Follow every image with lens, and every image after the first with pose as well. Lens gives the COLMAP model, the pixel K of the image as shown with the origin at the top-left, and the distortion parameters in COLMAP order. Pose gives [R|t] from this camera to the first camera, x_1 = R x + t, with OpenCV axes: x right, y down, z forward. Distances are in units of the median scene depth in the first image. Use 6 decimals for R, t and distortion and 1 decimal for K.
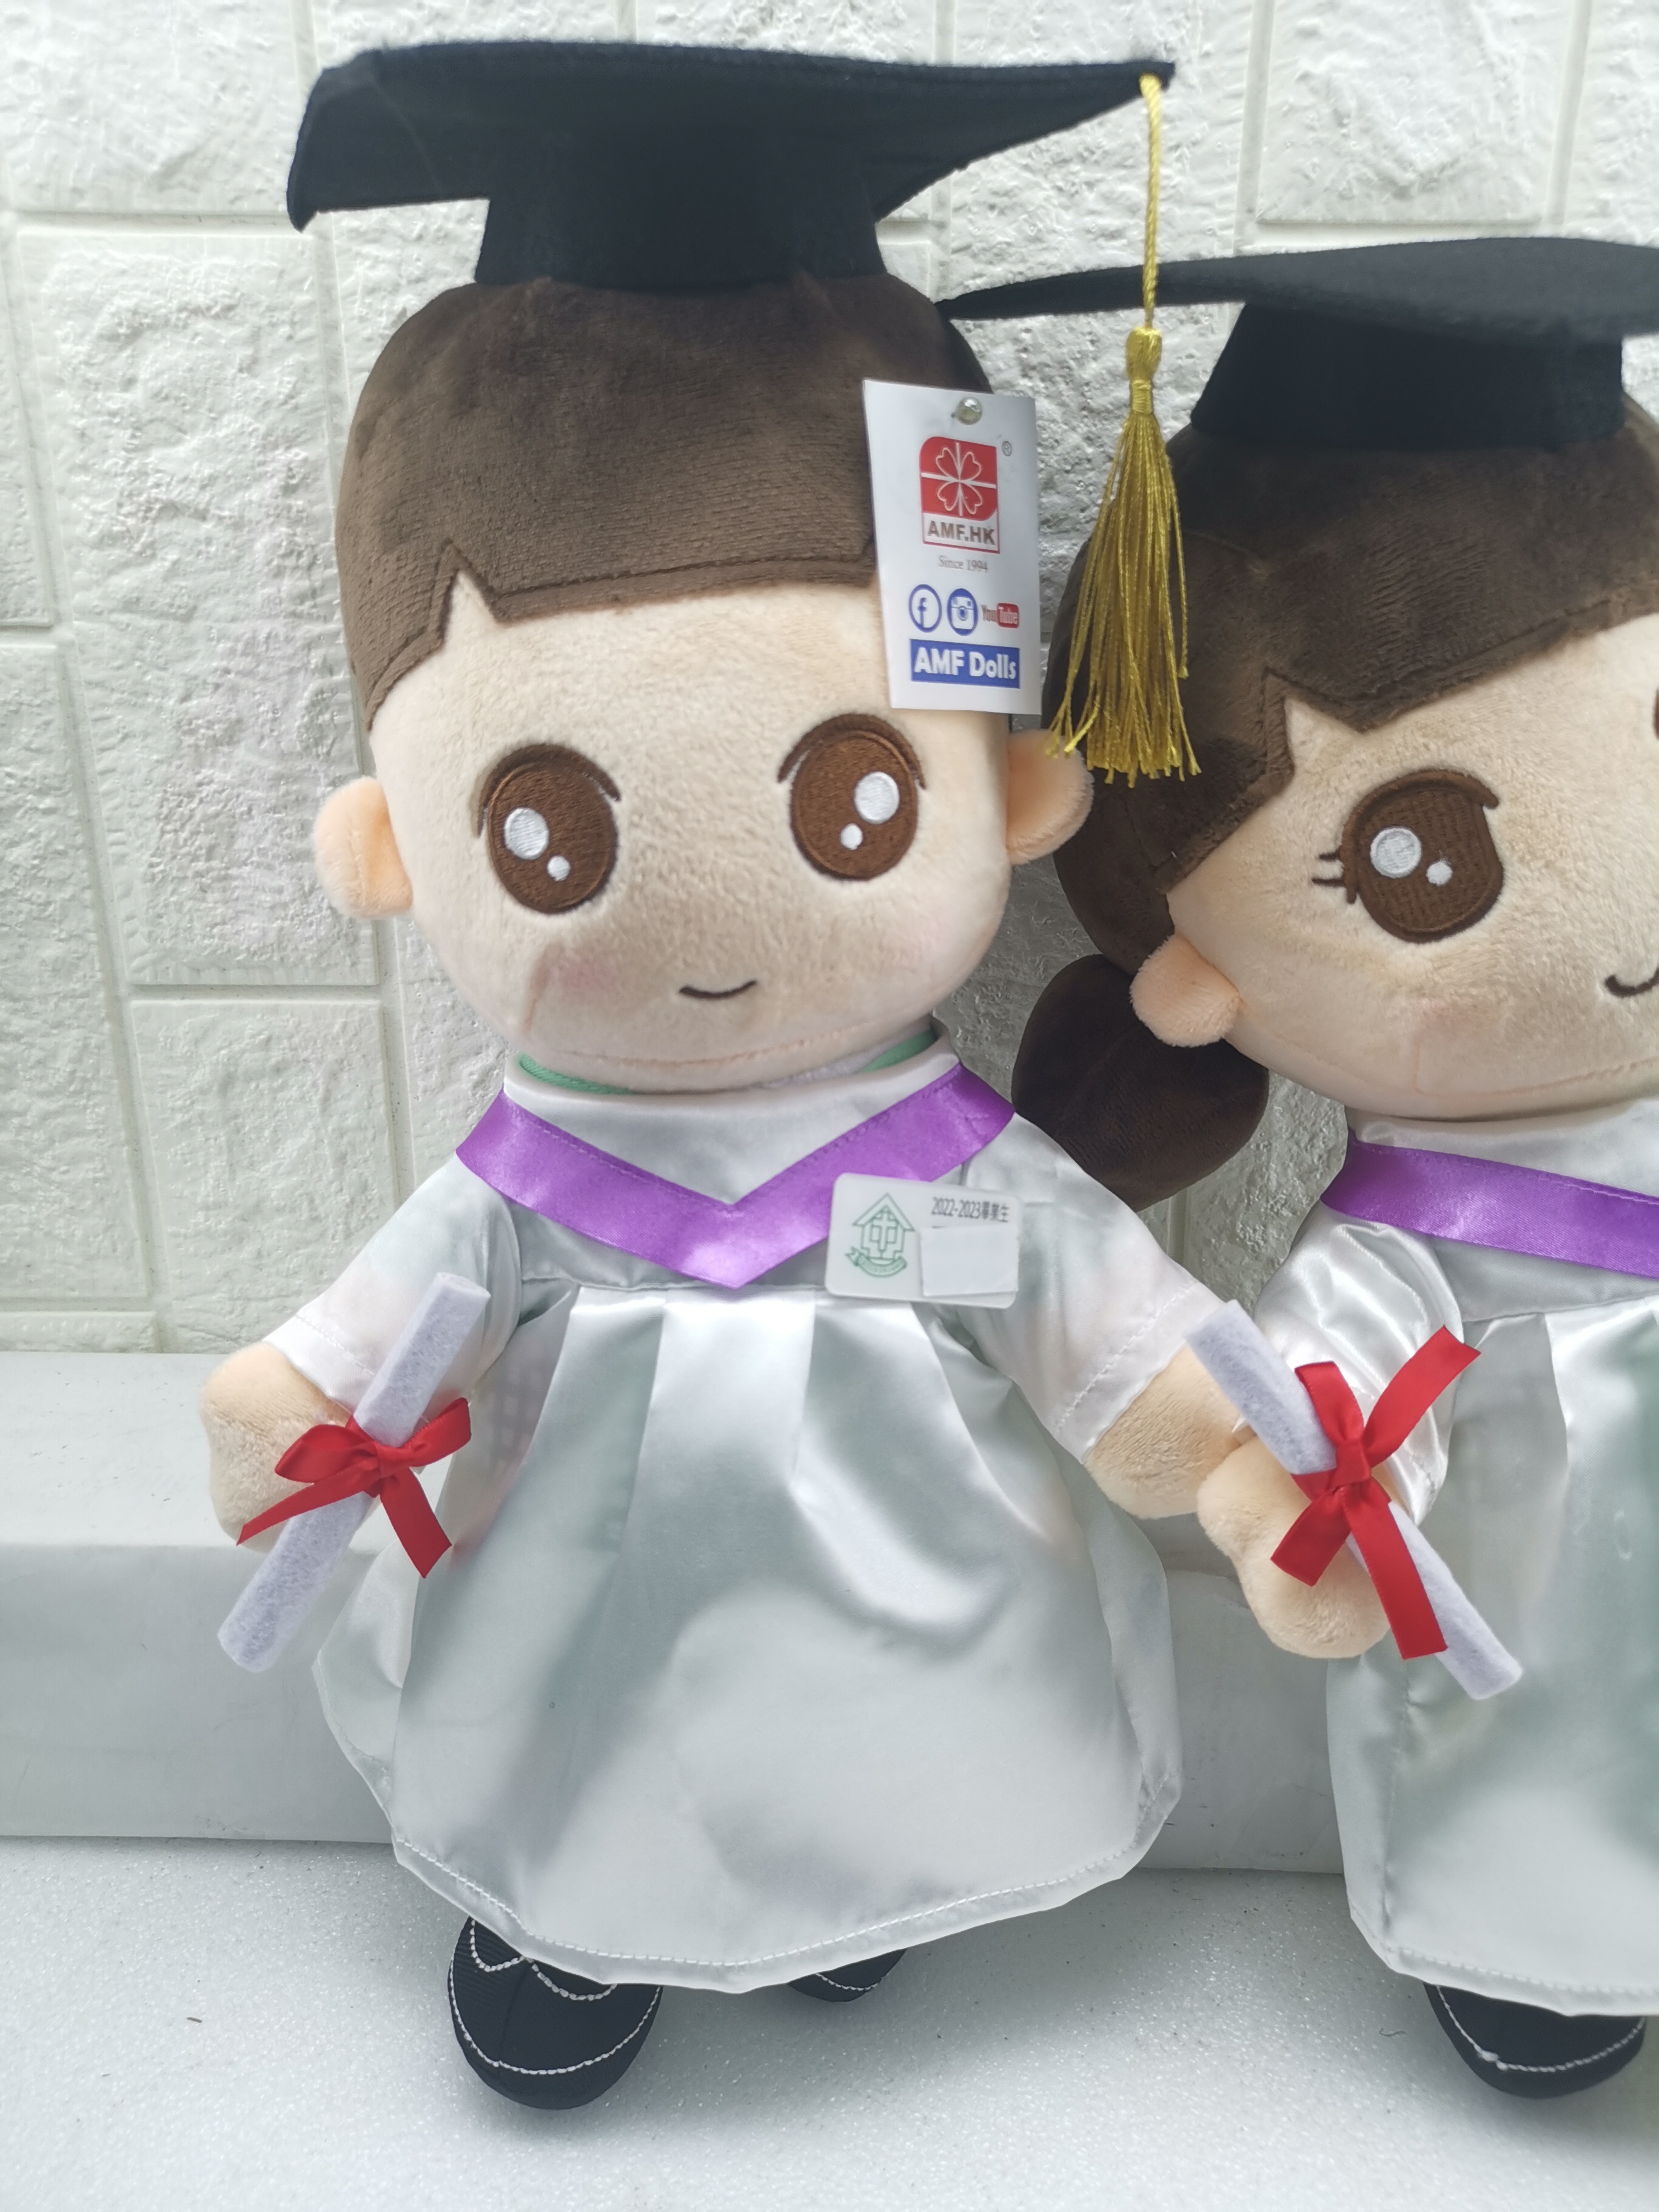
lens RADIAL K [[1755.3, 0, 831.9], [0, 1755.3, 1099.9], [0, 0, 1]] dist [0.020981, -0.028189]
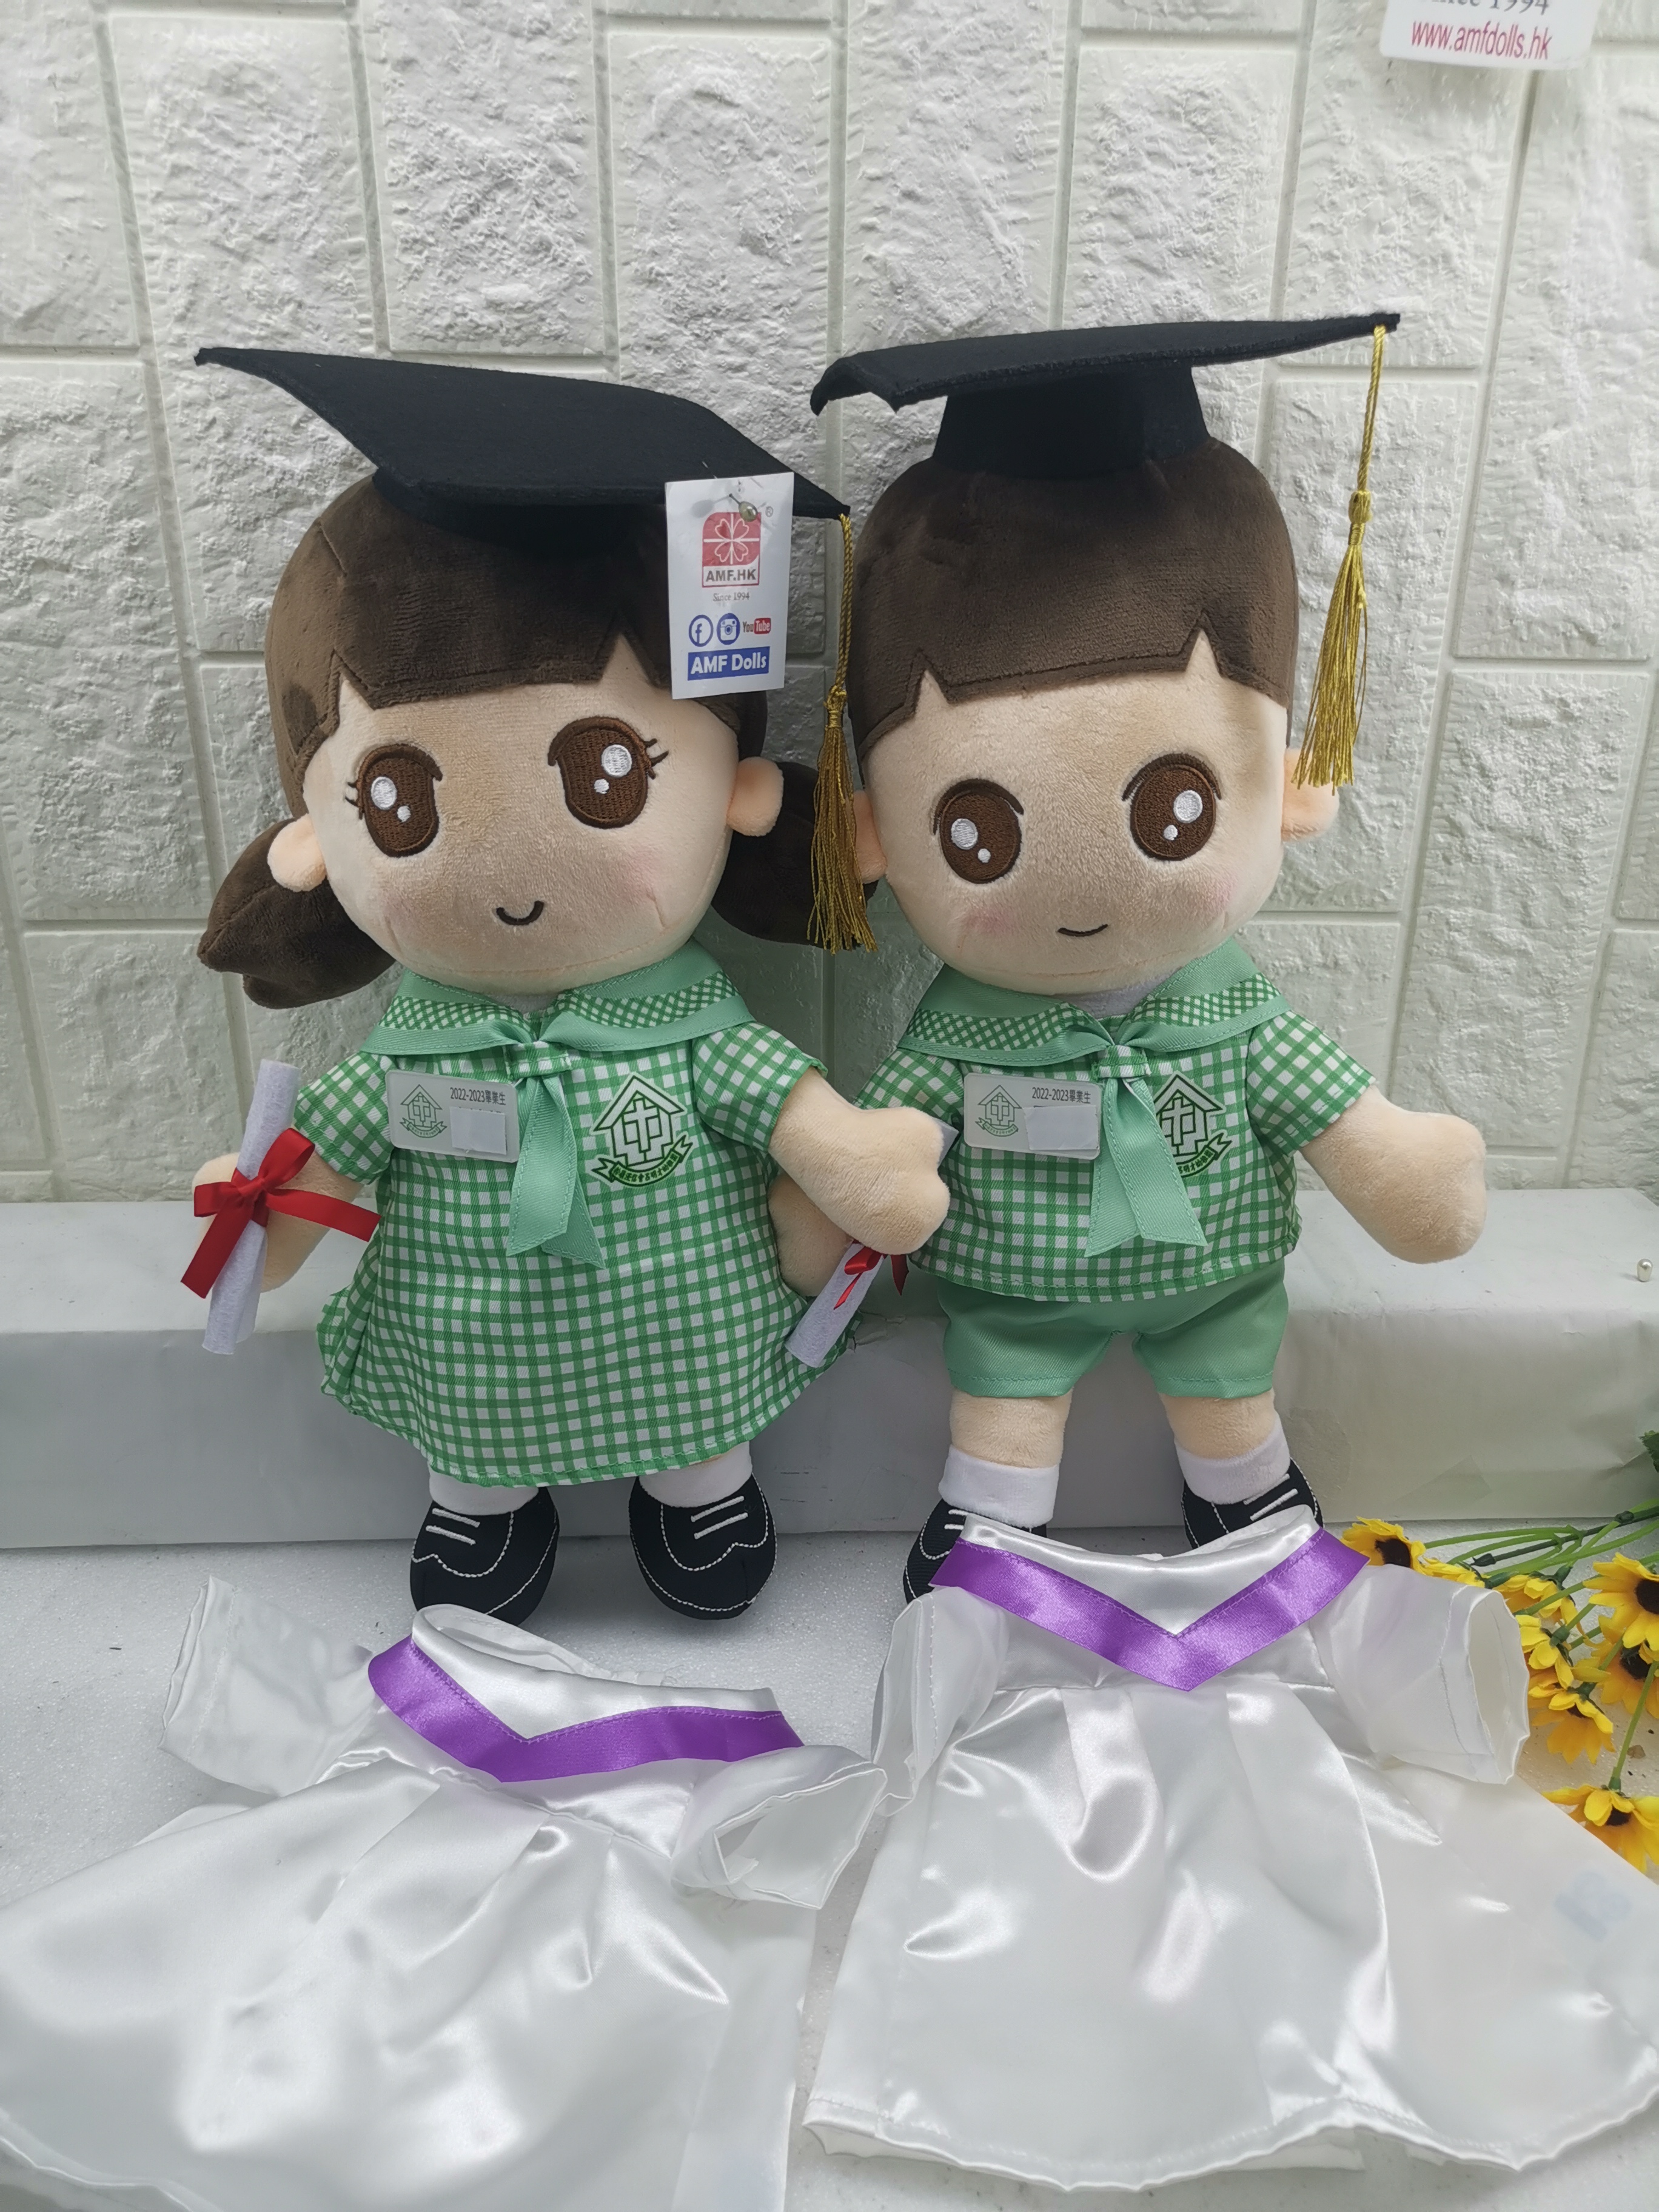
lens RADIAL K [[1755.3, 0, 840.3], [0, 1755.3, 1113.0], [0, 0, 1]] dist [0.020981, -0.028189]
pose [[0.996482, -0.023288, 0.080504, 0.115276], [0.017615, 0.997358, 0.070475, -0.004615], [-0.081932, -0.068809, 0.994260, -0.421334]]
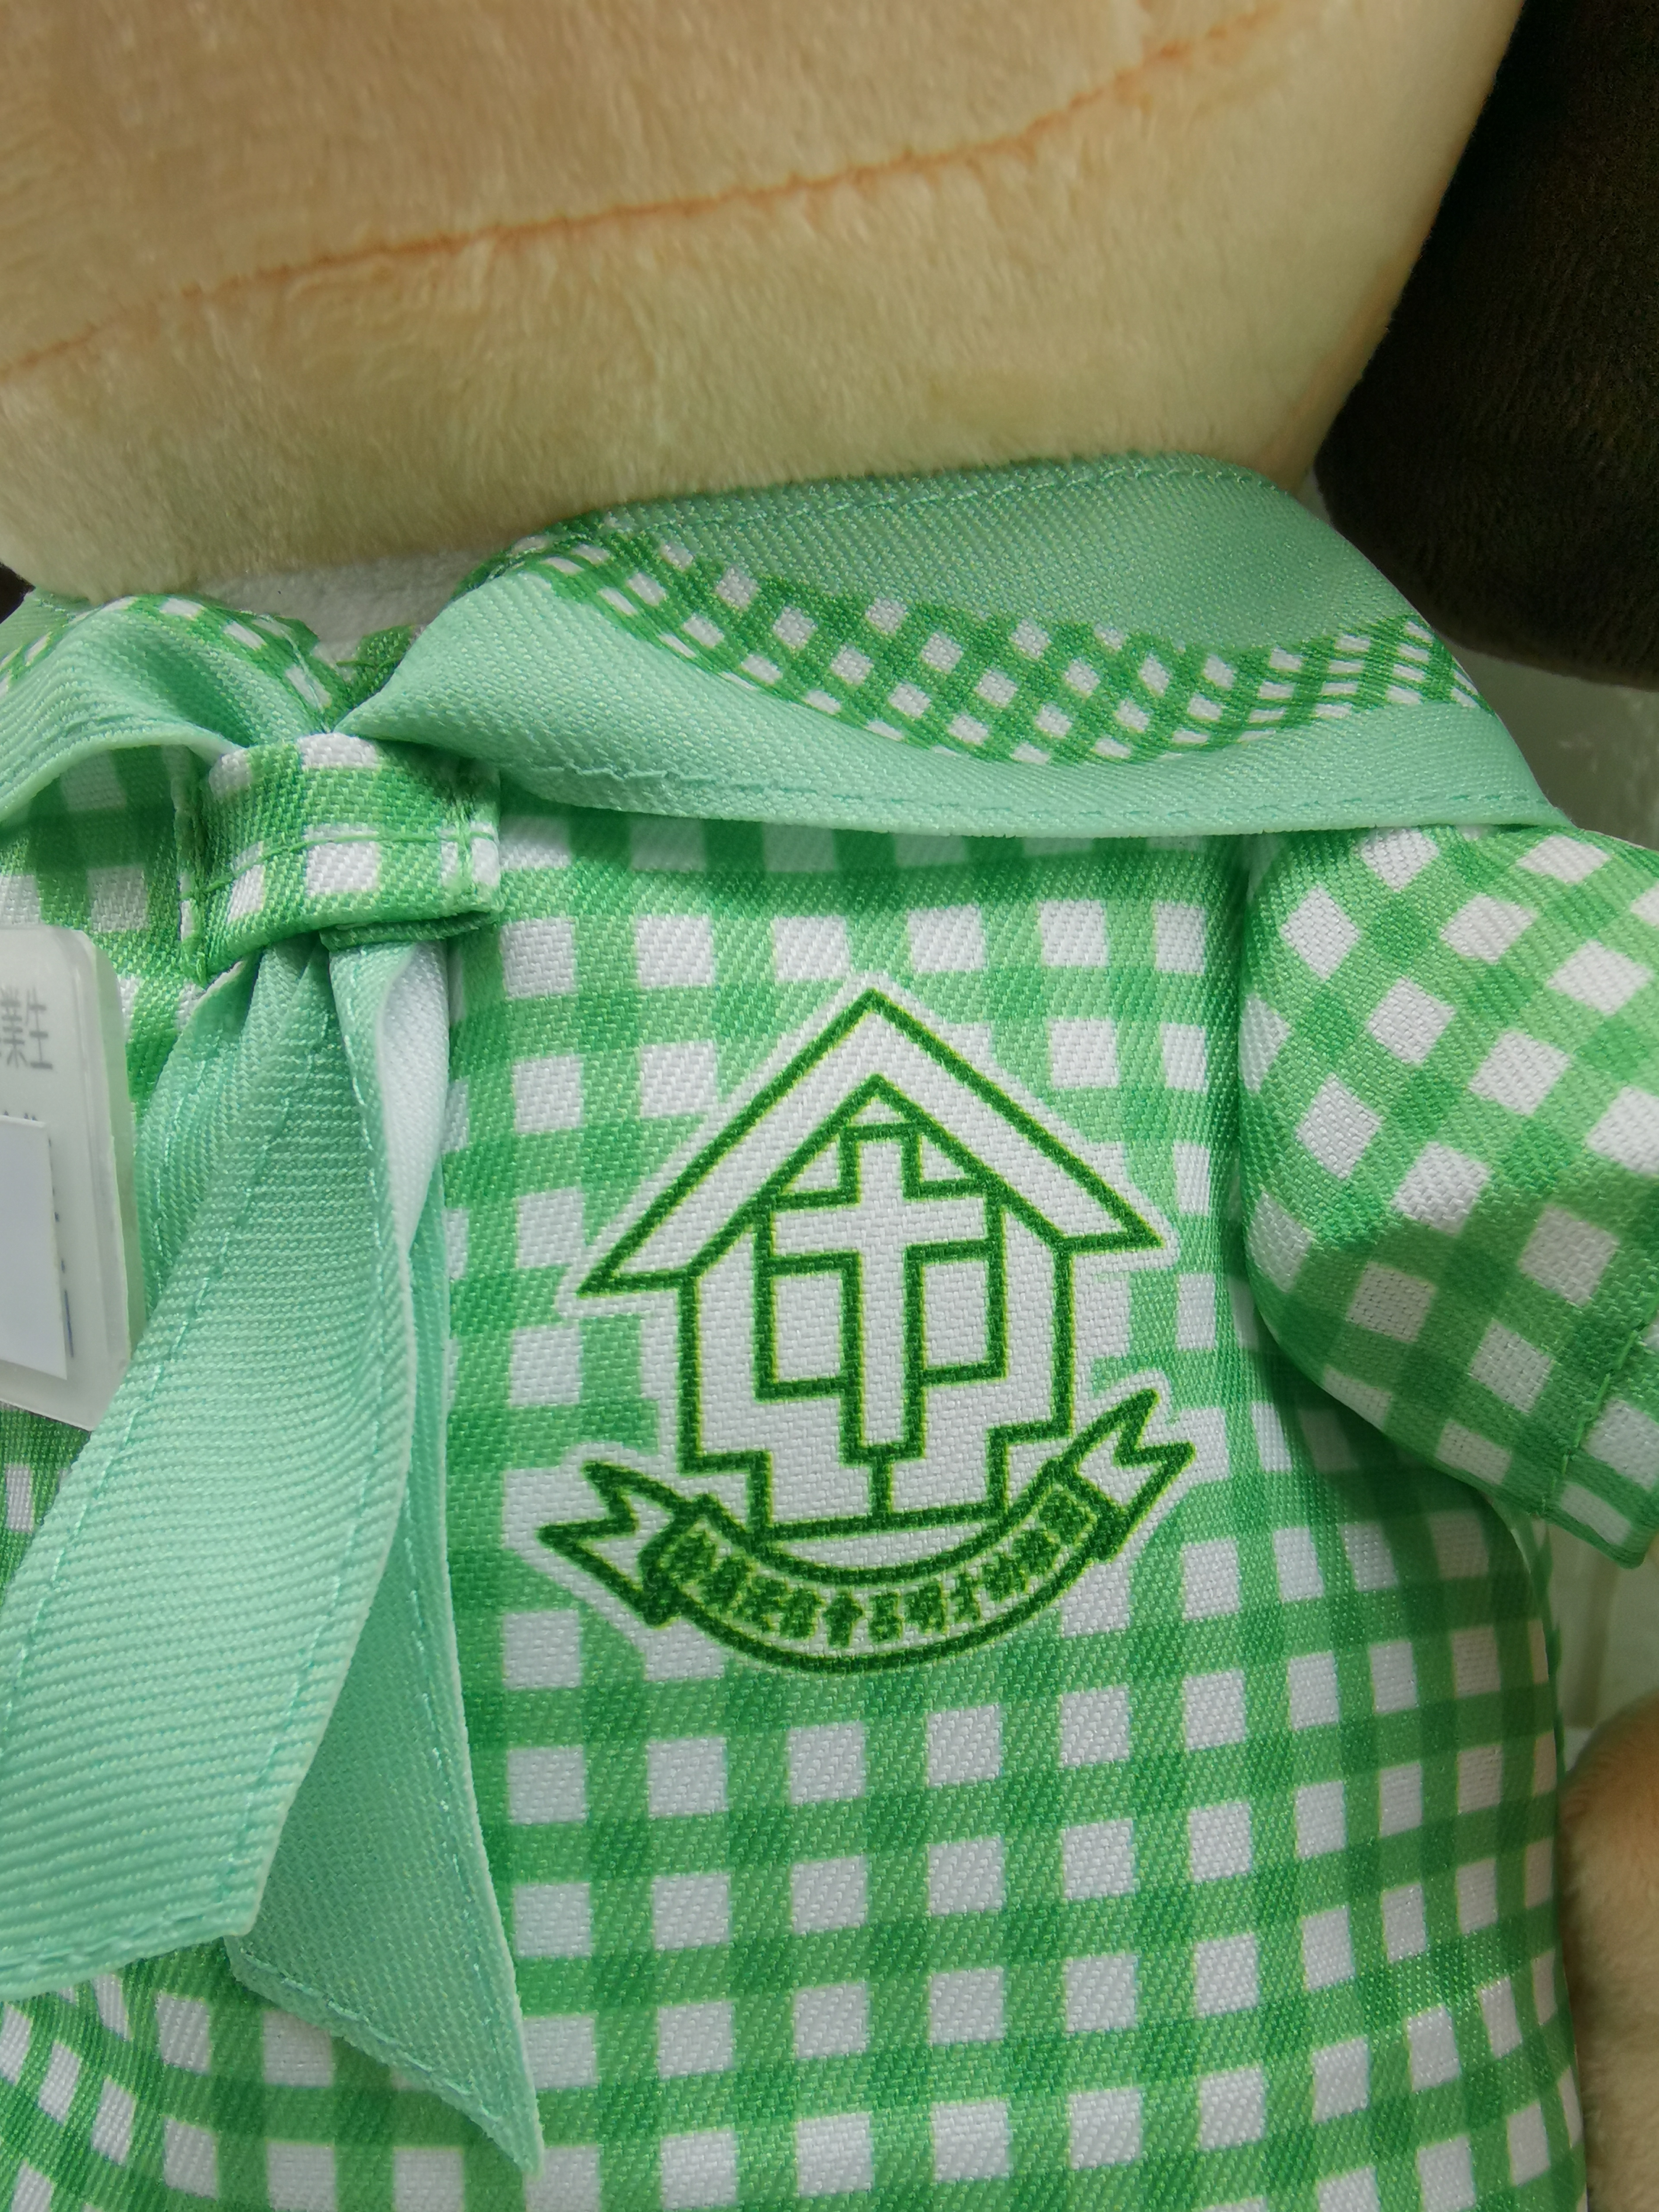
lens RADIAL K [[1744.7, 0, 779.1], [0, 1744.7, 1368.8], [0, 0, 1]] dist [-0.001679, 0.002092]
pose [[0.969052, 0.076000, -0.234866, 0.110724], [-0.078063, 0.996948, 0.000518, 0.098515], [0.234189, 0.017832, 0.972028, 0.629614]]
